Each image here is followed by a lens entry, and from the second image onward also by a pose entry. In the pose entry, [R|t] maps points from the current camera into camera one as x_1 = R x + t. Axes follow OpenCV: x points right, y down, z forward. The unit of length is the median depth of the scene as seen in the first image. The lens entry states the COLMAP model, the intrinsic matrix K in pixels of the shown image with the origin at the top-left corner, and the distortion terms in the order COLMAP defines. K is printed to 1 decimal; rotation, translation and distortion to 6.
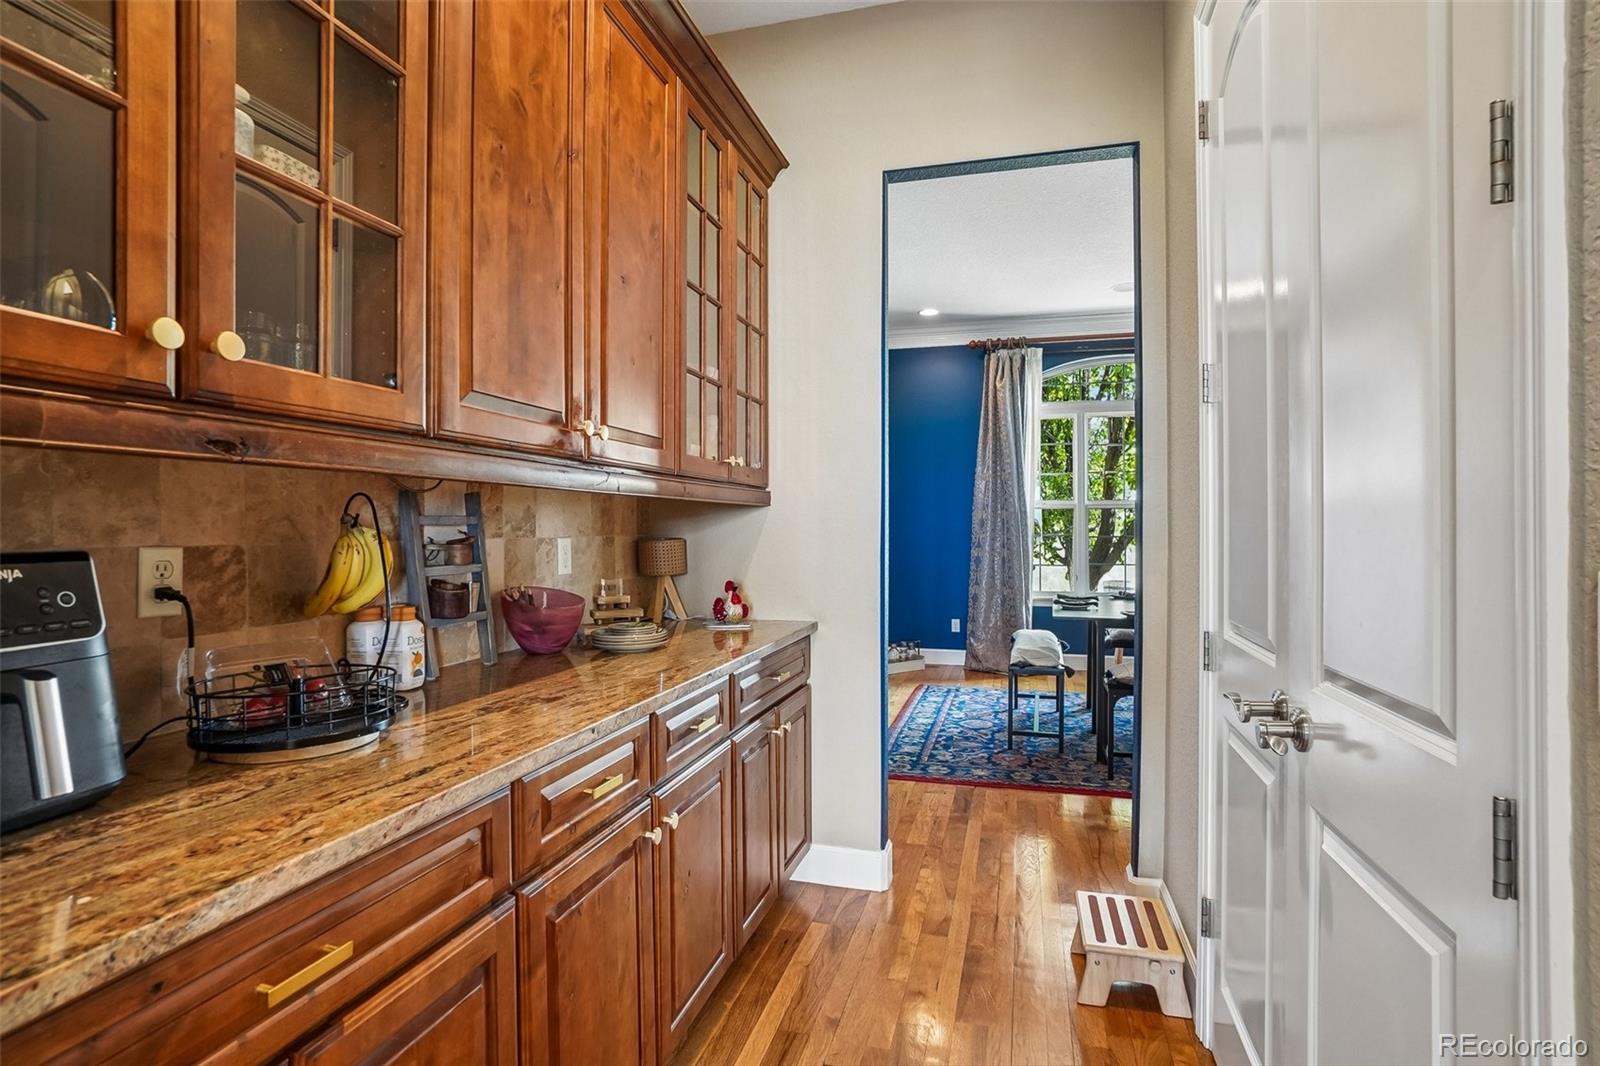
lens RADIAL K [[812.9, 0, 796.2], [0, 812.9, 527.1], [0, 0, 1]] dist [-0.018674, 0.006323]
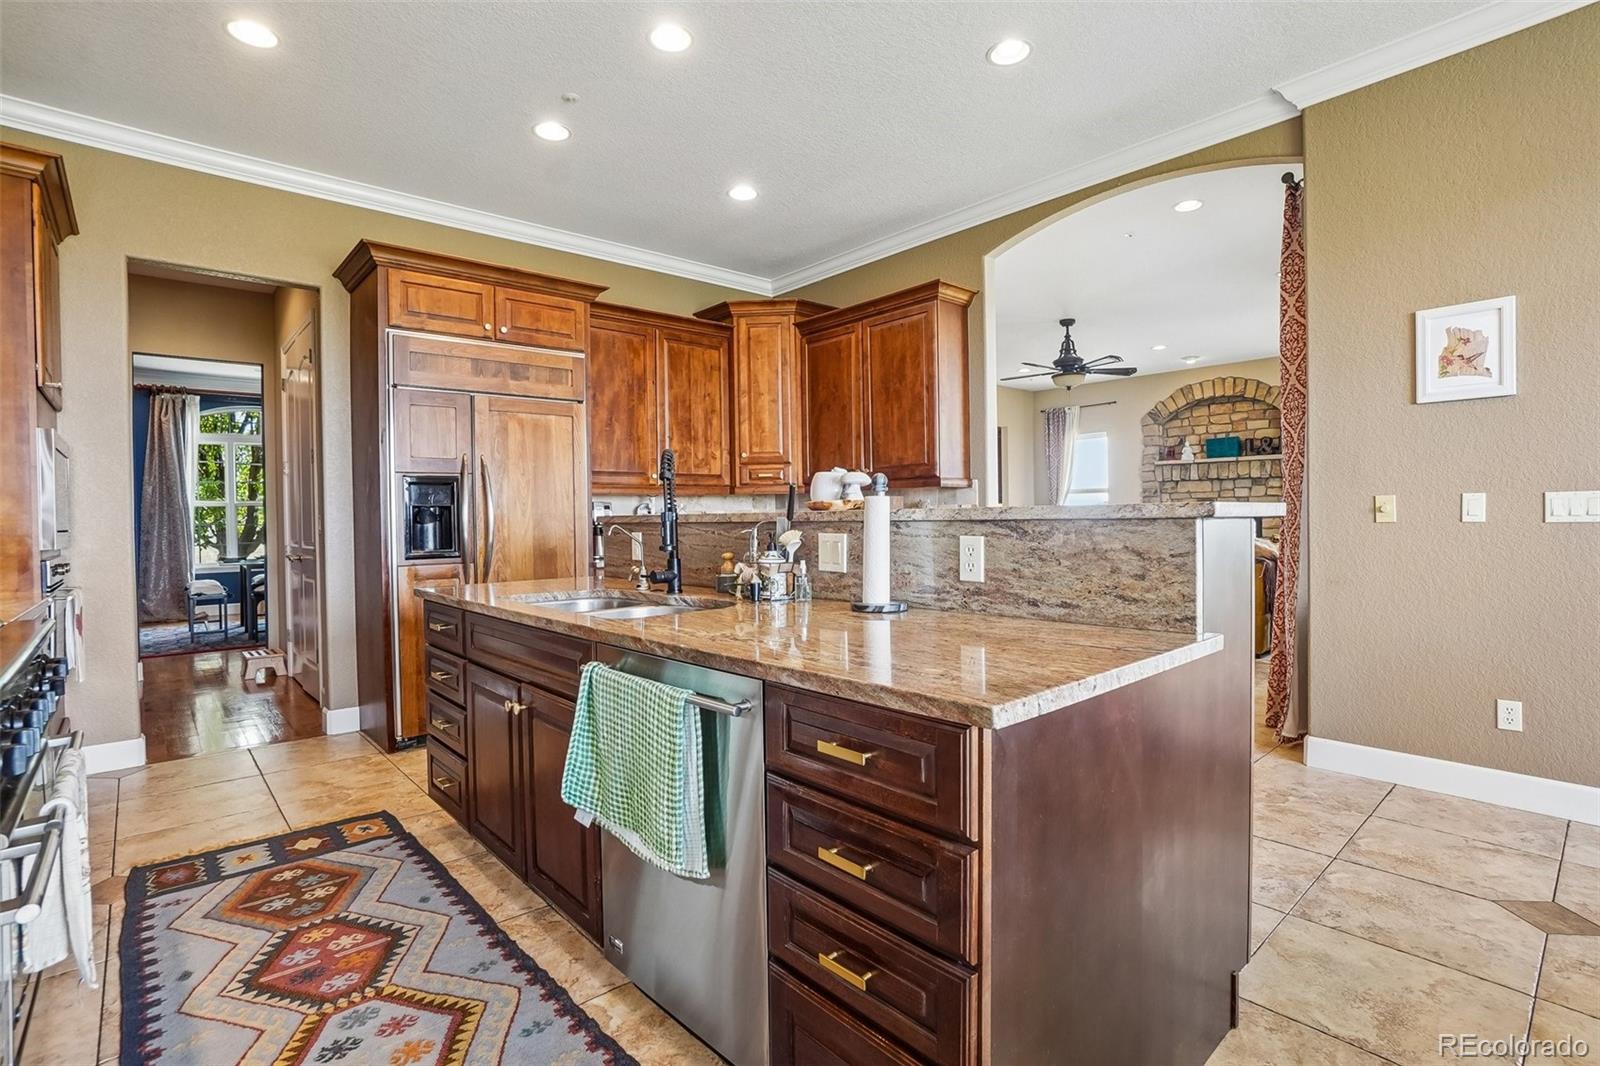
lens RADIAL K [[779.7, 0, 811.0], [0, 779.7, 533.3], [0, 0, 1]] dist [-0.040761, 0.012789]
pose [[0.543387, -0.020983, 0.839220, -0.252030], [0.011247, 0.999780, 0.017714, 0.013777], [-0.839407, -0.000187, 0.543503, -0.661021]]
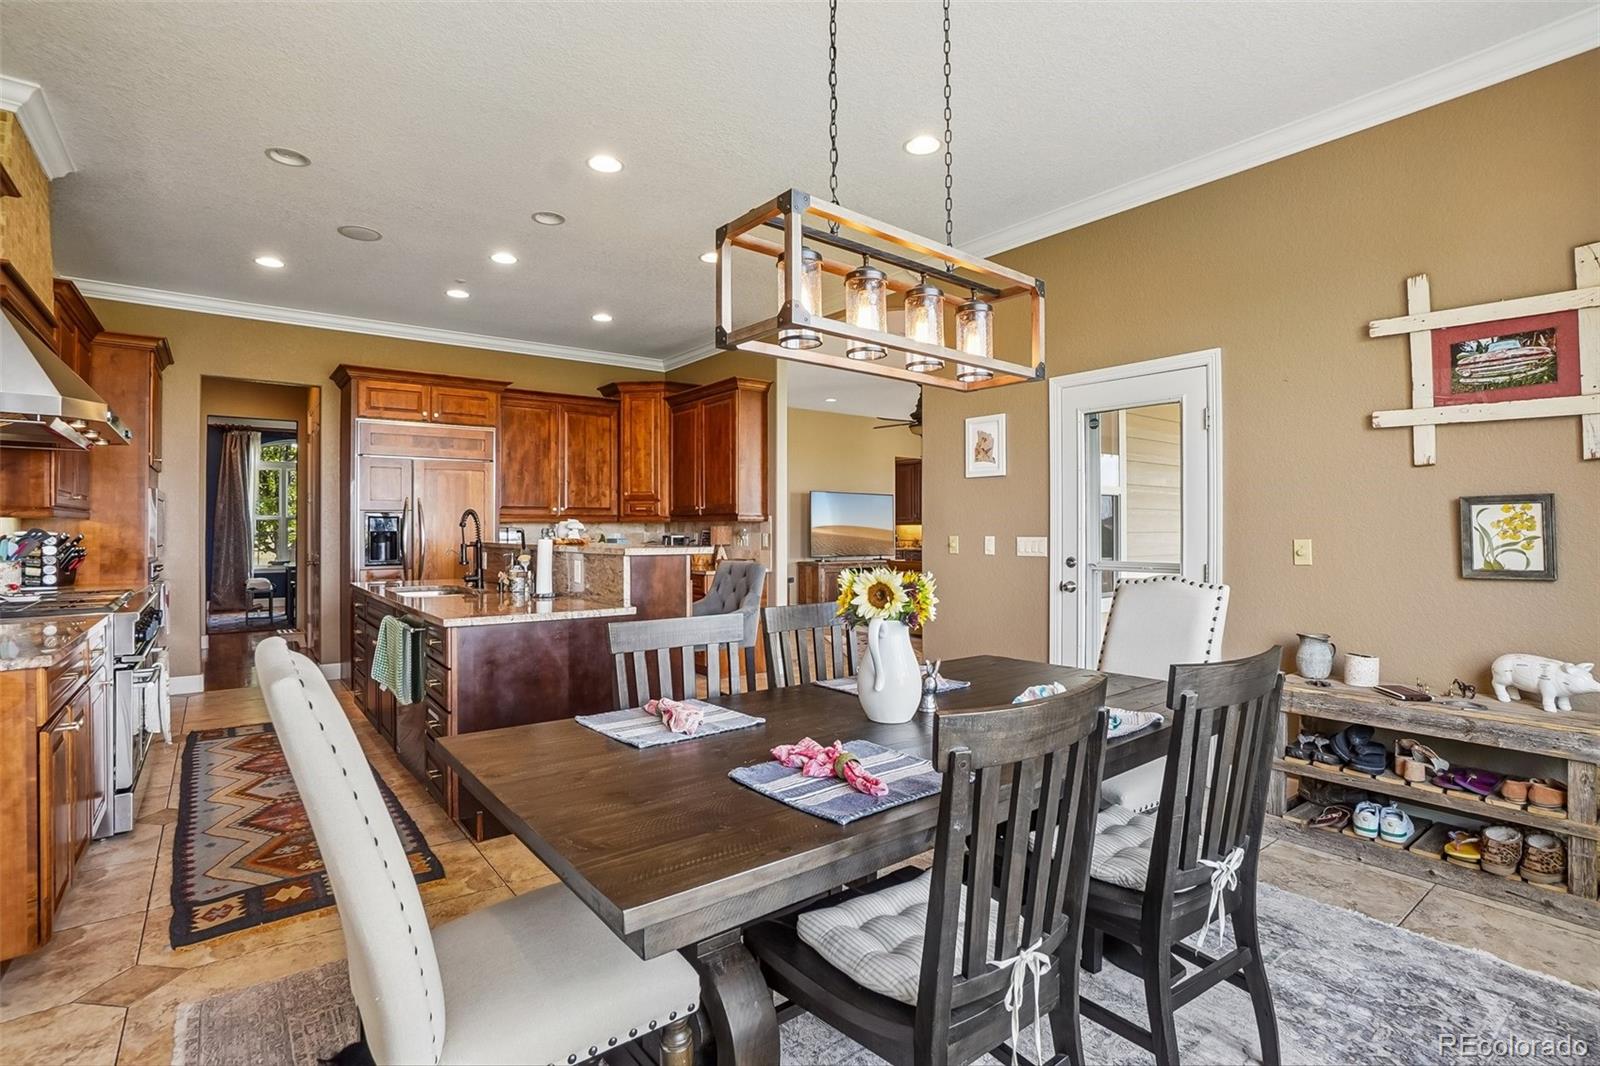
lens RADIAL K [[779.7, 0, 807.1], [0, 779.7, 530.3], [0, 0, 1]] dist [-0.040761, 0.012789]
pose [[0.600359, 0.002680, 0.799726, -0.338080], [-0.003148, 0.999995, -0.000988, -0.001240], [-0.799725, -0.001925, 0.600364, -1.025148]]
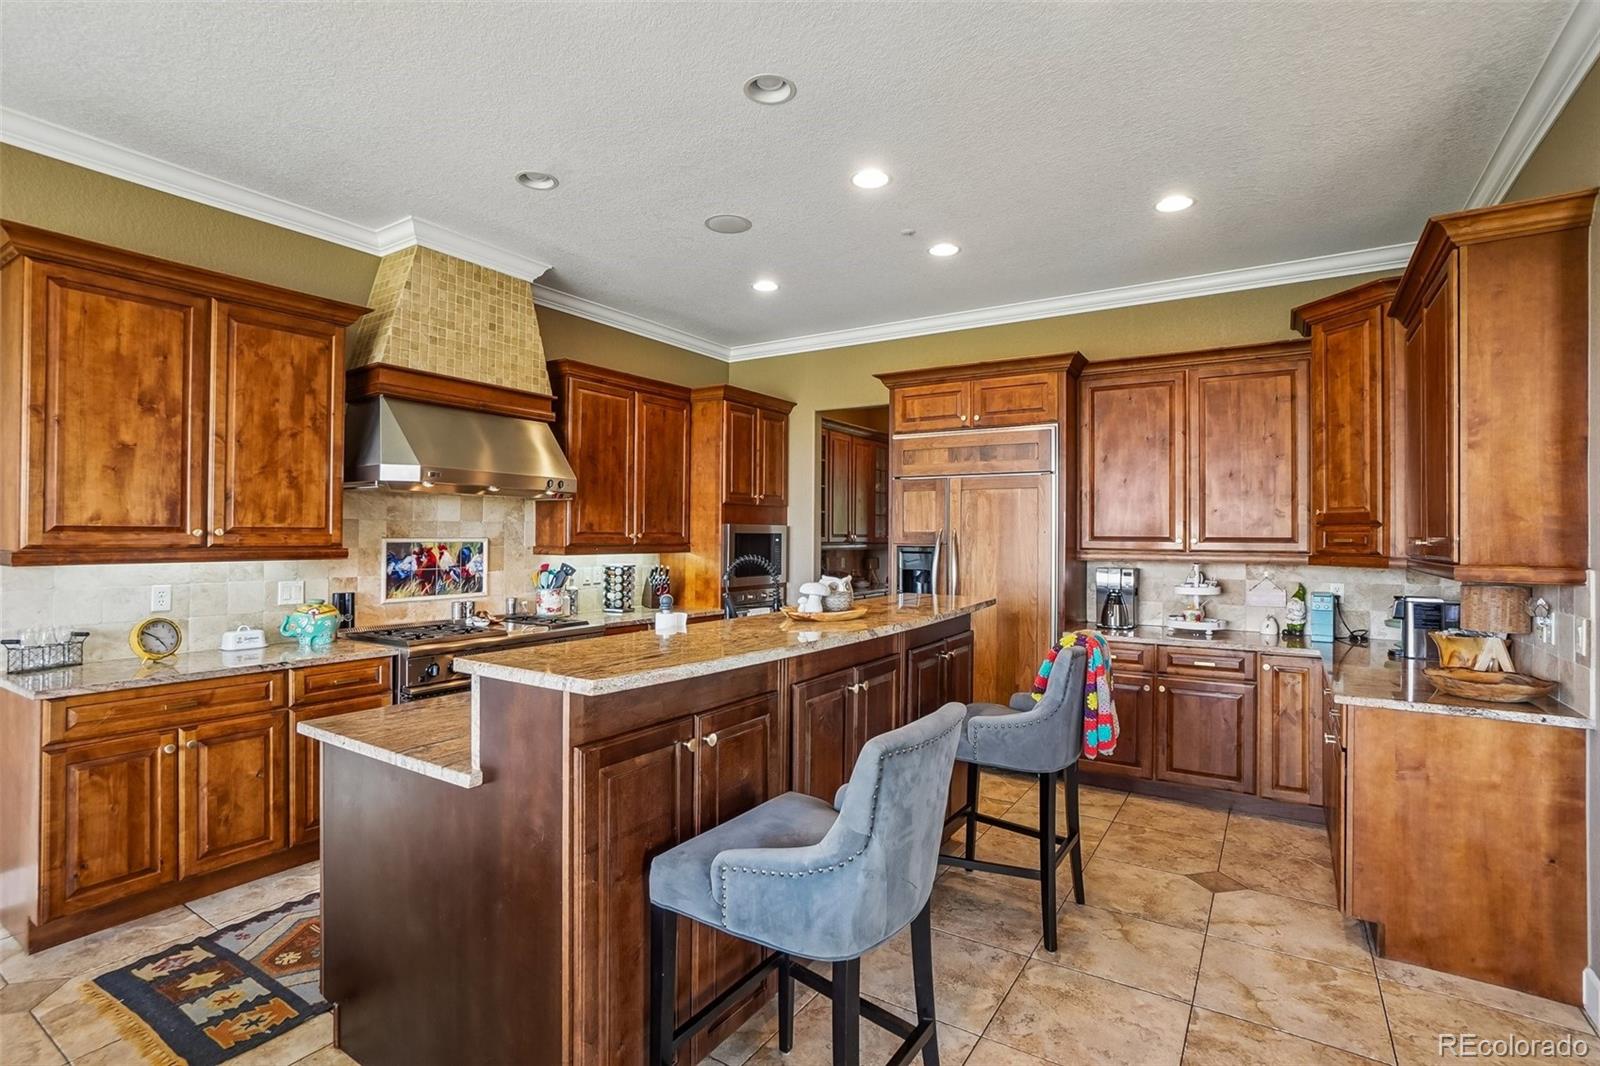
lens RADIAL K [[779.7, 0, 794.7], [0, 779.7, 528.3], [0, 0, 1]] dist [-0.040761, 0.012789]
pose [[0.946378, 0.010117, -0.322902, 0.191636], [-0.011163, 0.999937, -0.001387, -0.034866], [0.322868, 0.004917, 0.946431, -0.837768]]
